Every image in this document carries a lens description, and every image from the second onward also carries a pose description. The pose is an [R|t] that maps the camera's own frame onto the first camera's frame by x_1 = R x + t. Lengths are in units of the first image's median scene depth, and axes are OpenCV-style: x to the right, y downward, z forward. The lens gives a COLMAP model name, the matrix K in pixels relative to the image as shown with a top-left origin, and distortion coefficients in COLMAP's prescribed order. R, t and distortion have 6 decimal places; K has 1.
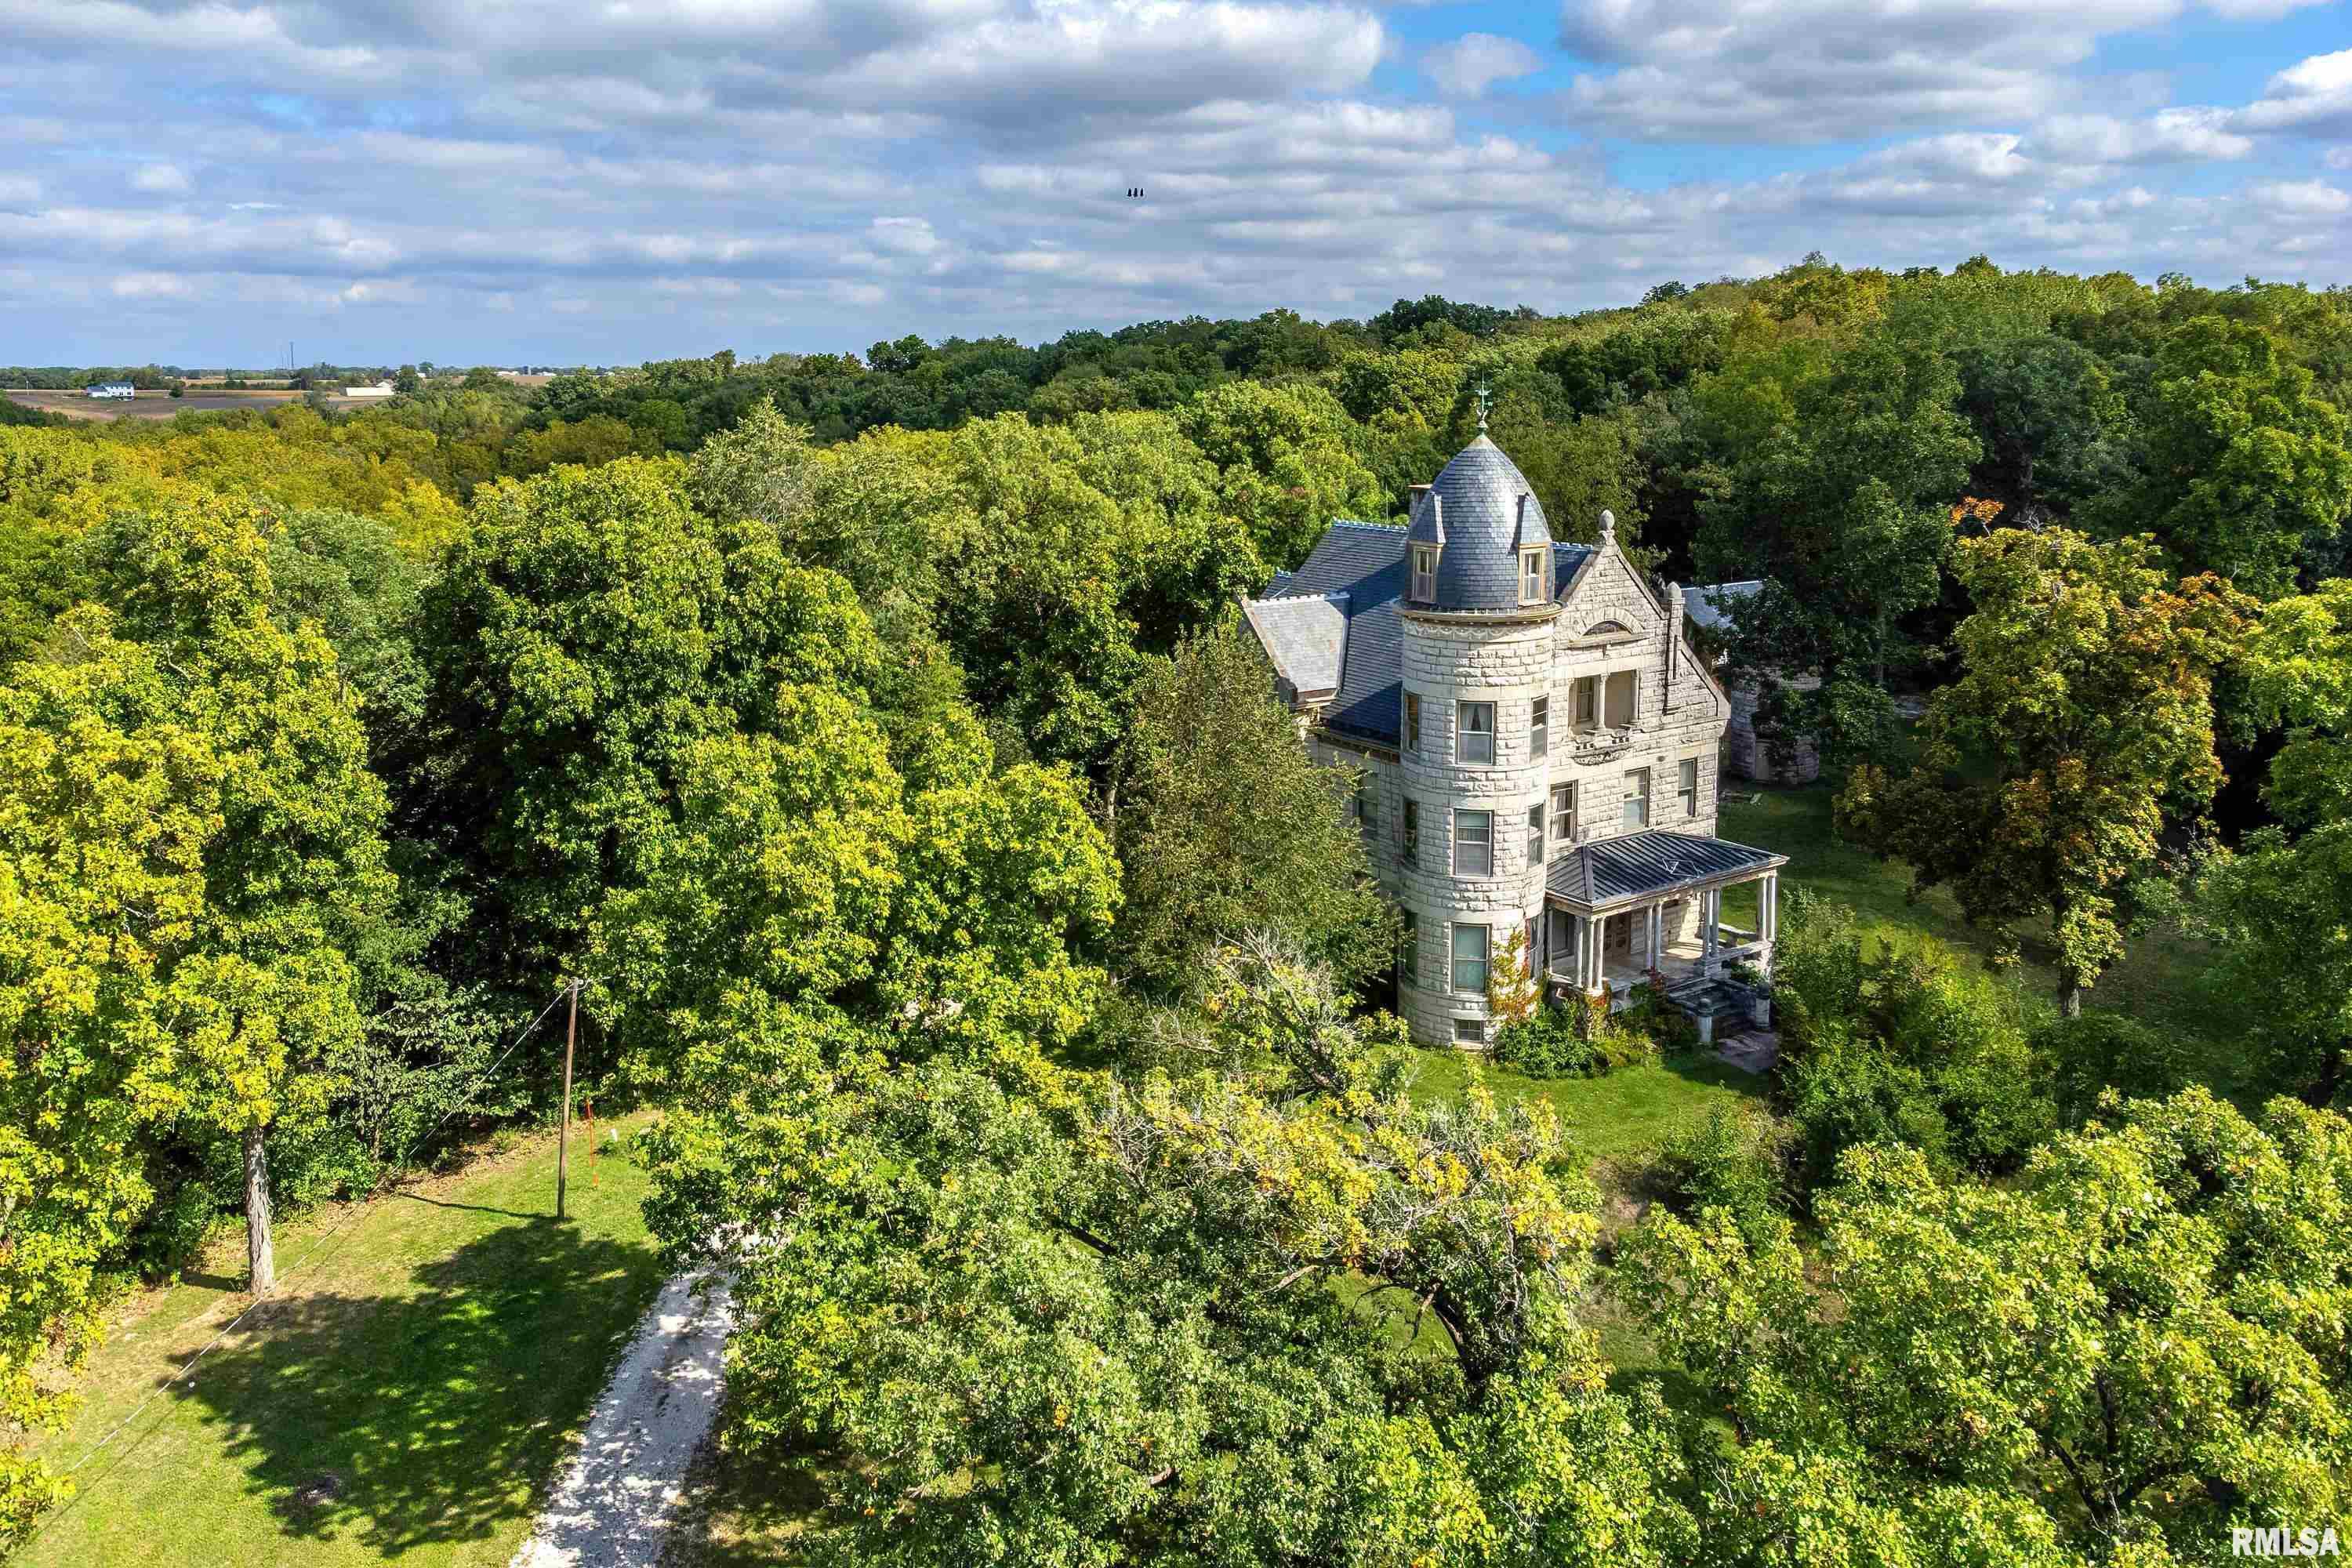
lens RADIAL K [[1905.3, 0, 1110.4], [0, 1905.3, 658.0], [0, 0, 1]] dist [0.012691, 0.006760]
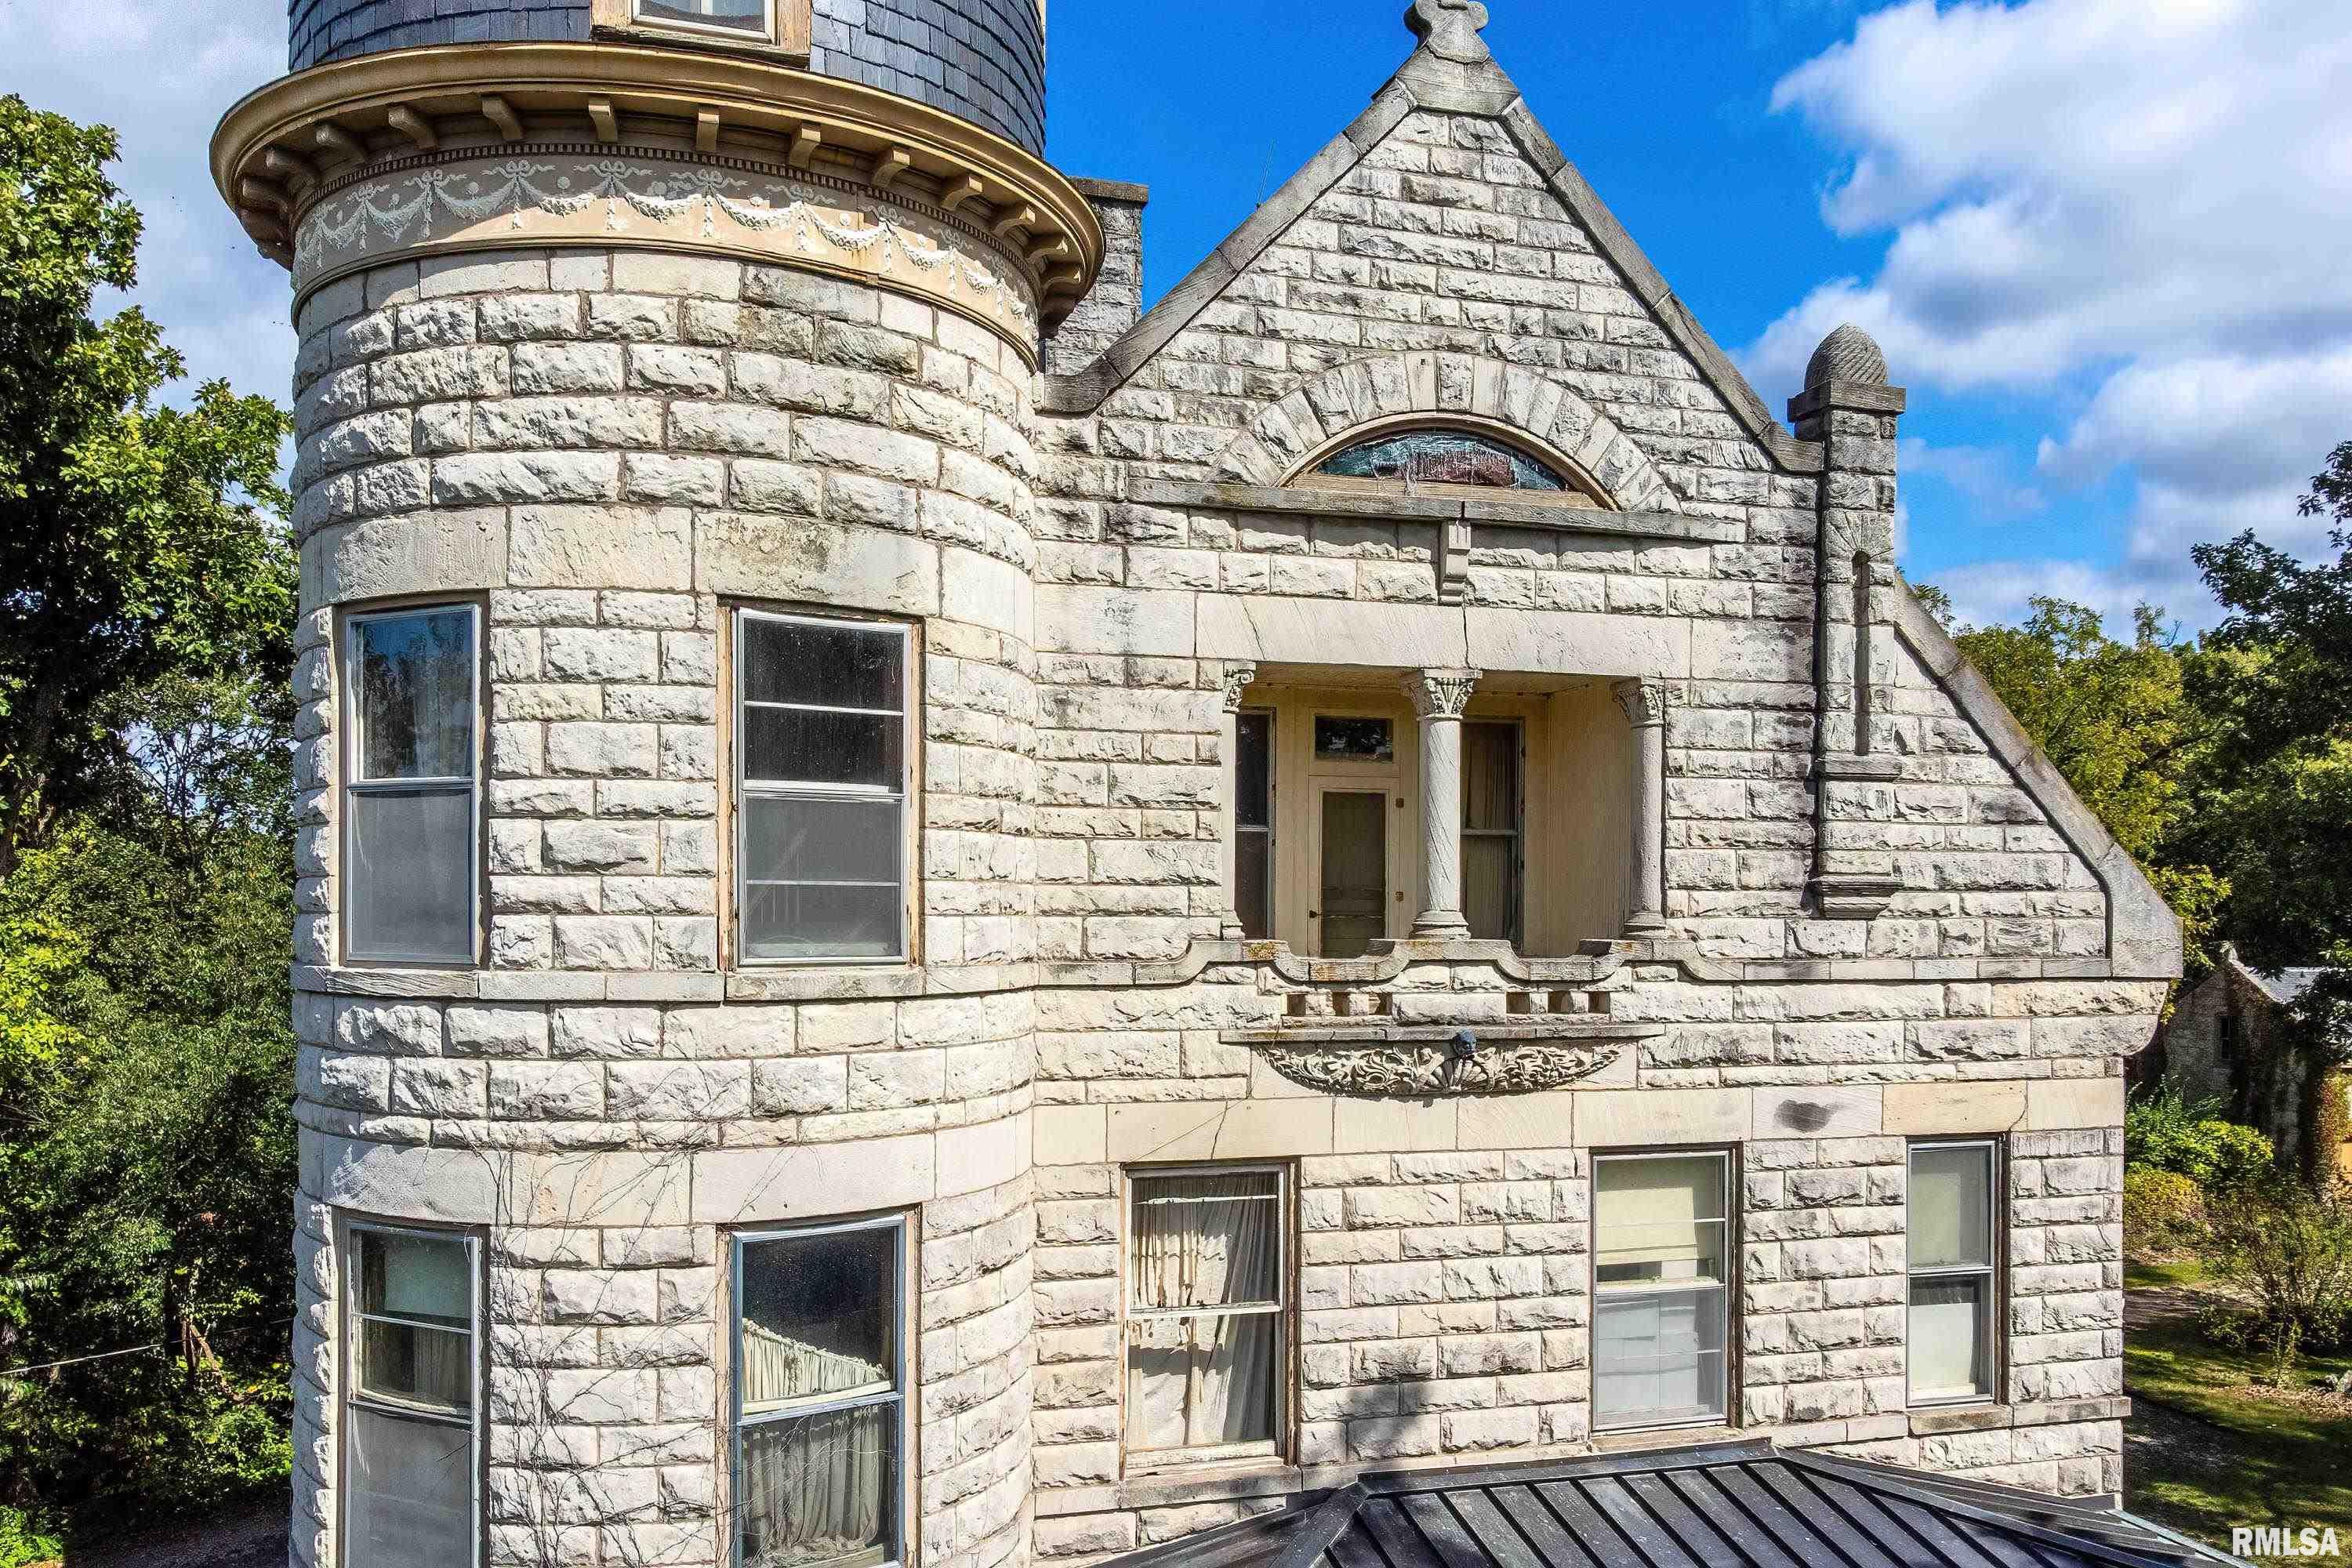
lens RADIAL K [[1889.6, 0, 1167.9], [0, 1889.6, 935.7], [0, 0, 1]] dist [-0.001066, -0.005013]
pose [[0.957620, 0.016364, -0.287569, 0.288823], [-0.058144, 0.988814, -0.137353, 0.068403], [0.282105, 0.148253, 0.947860, 0.790933]]
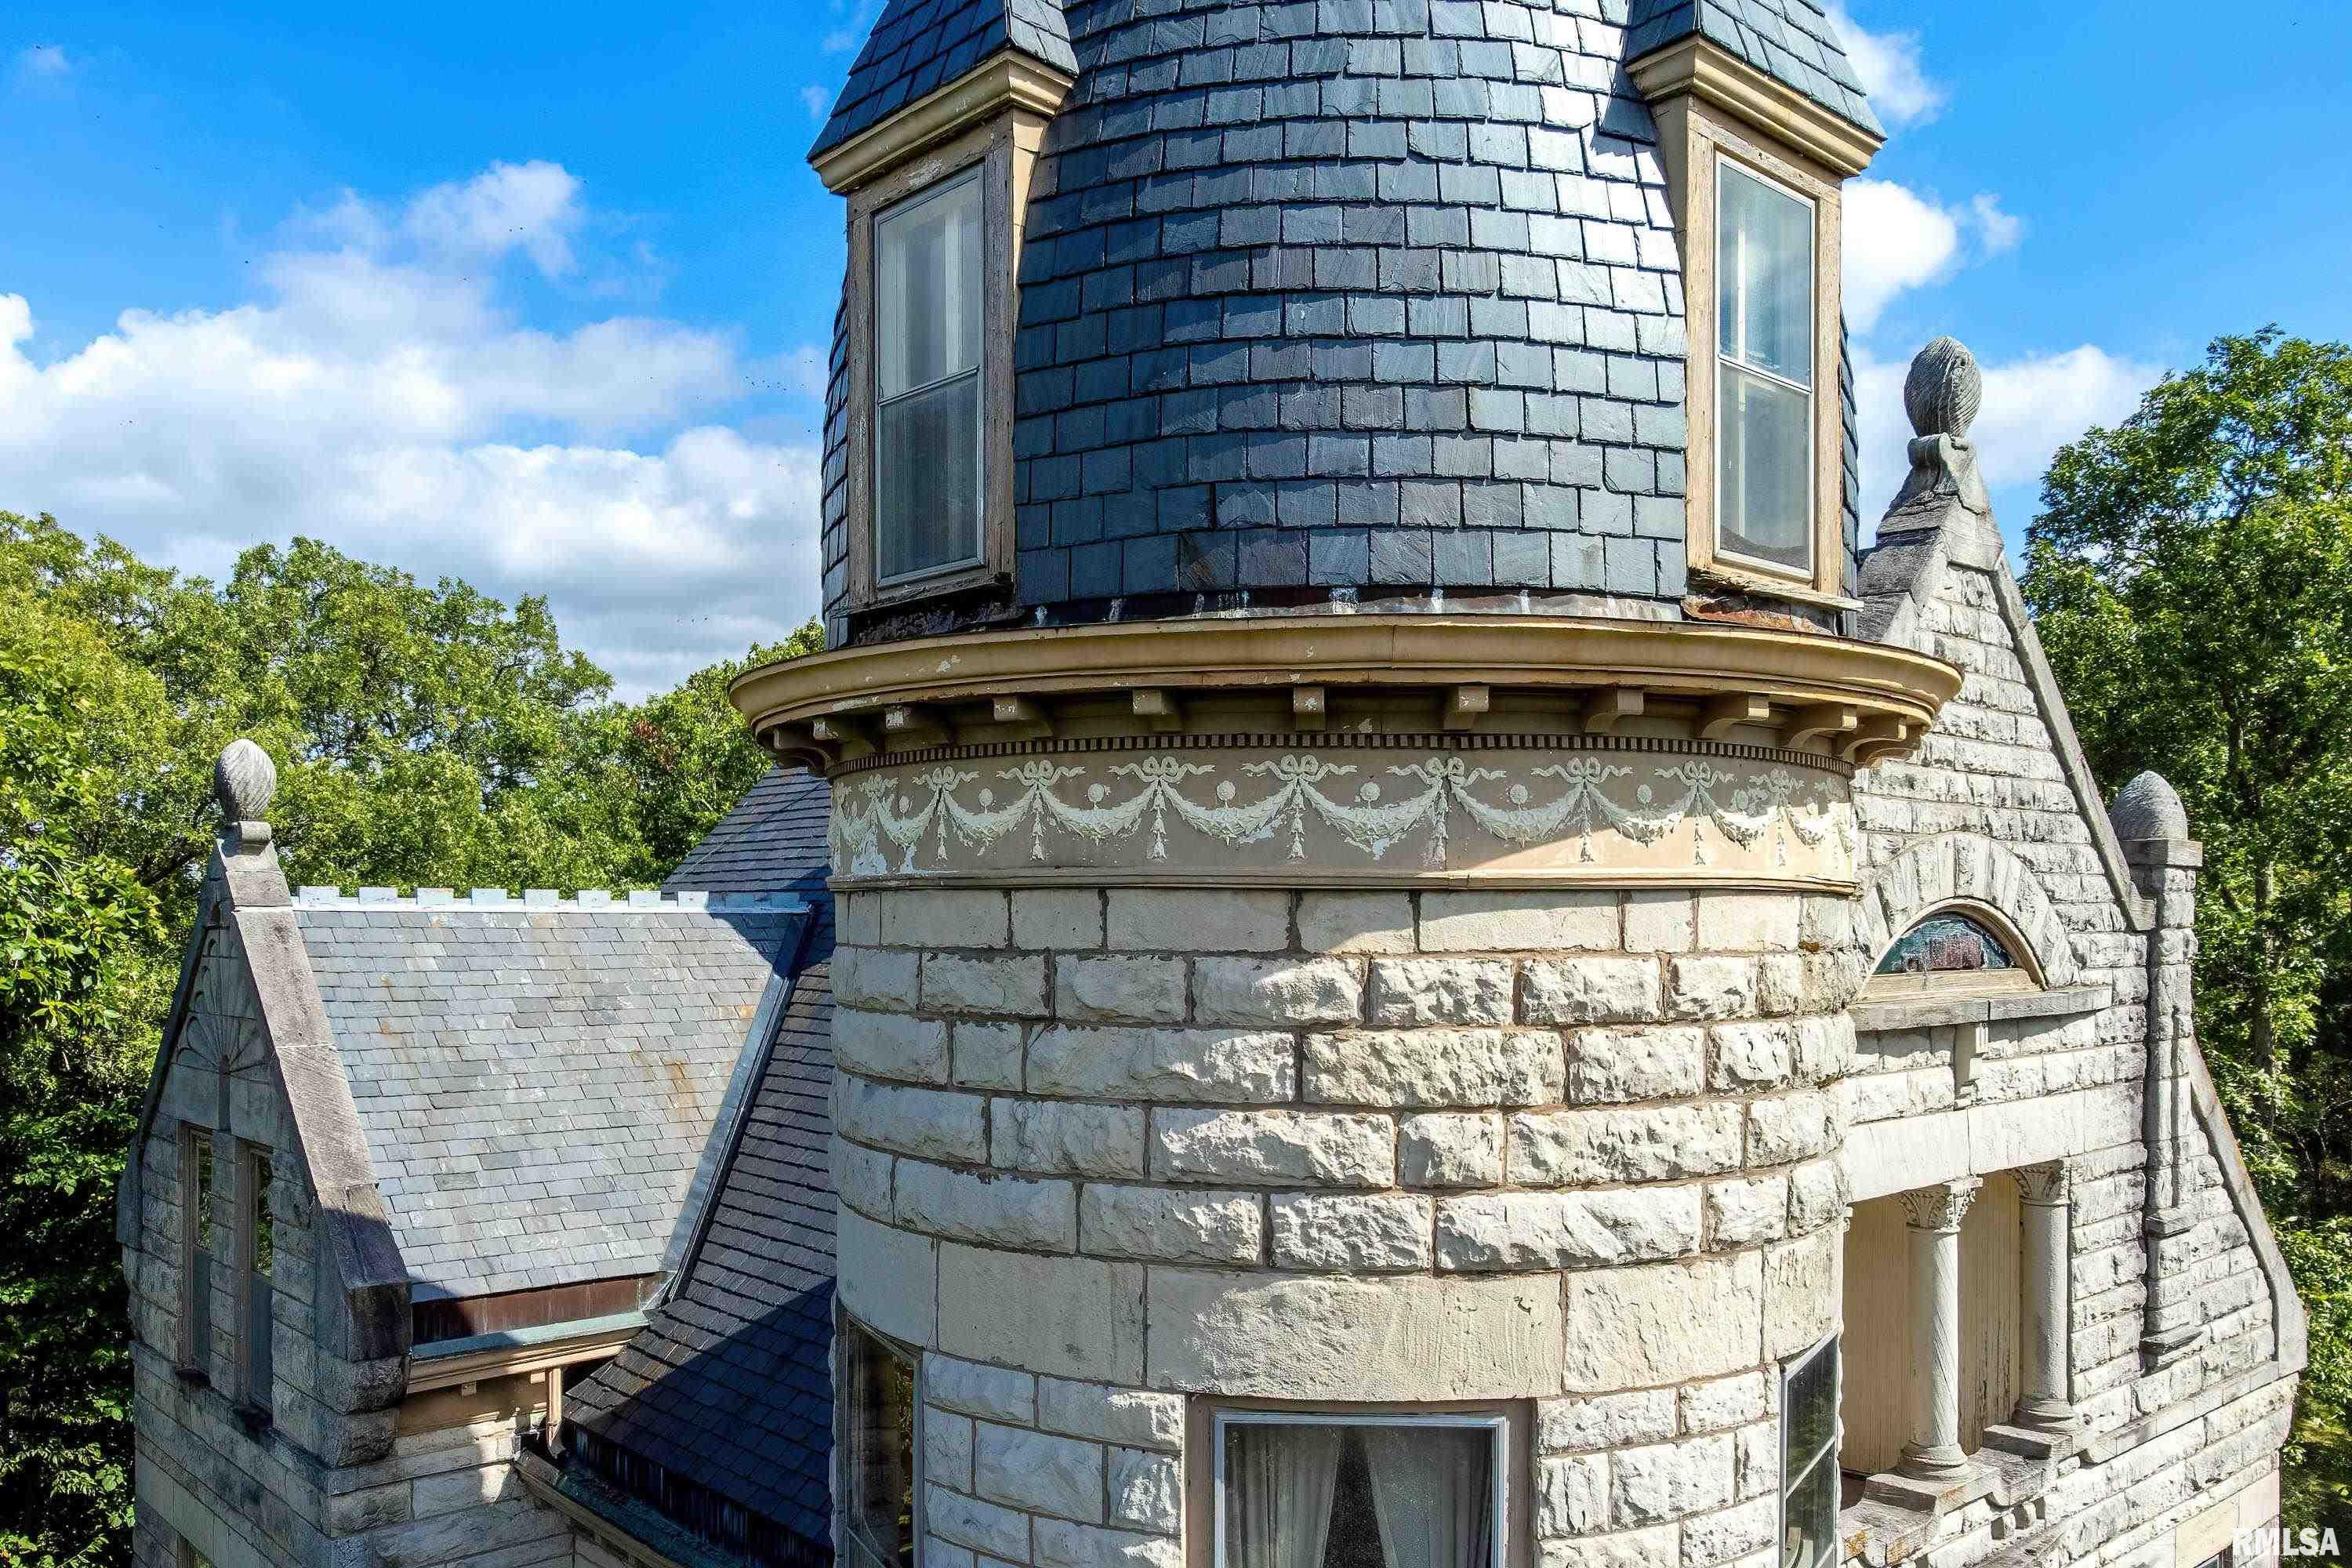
lens RADIAL K [[1862.6, 0, 1175.2], [0, 1862.6, 945.5], [0, 0, 1]] dist [0.008941, 0.000308]
pose [[0.988657, 0.007071, 0.150026, 0.151323], [0.014082, 0.990127, -0.139465, 0.009854], [-0.149531, 0.139996, 0.978796, 0.819347]]
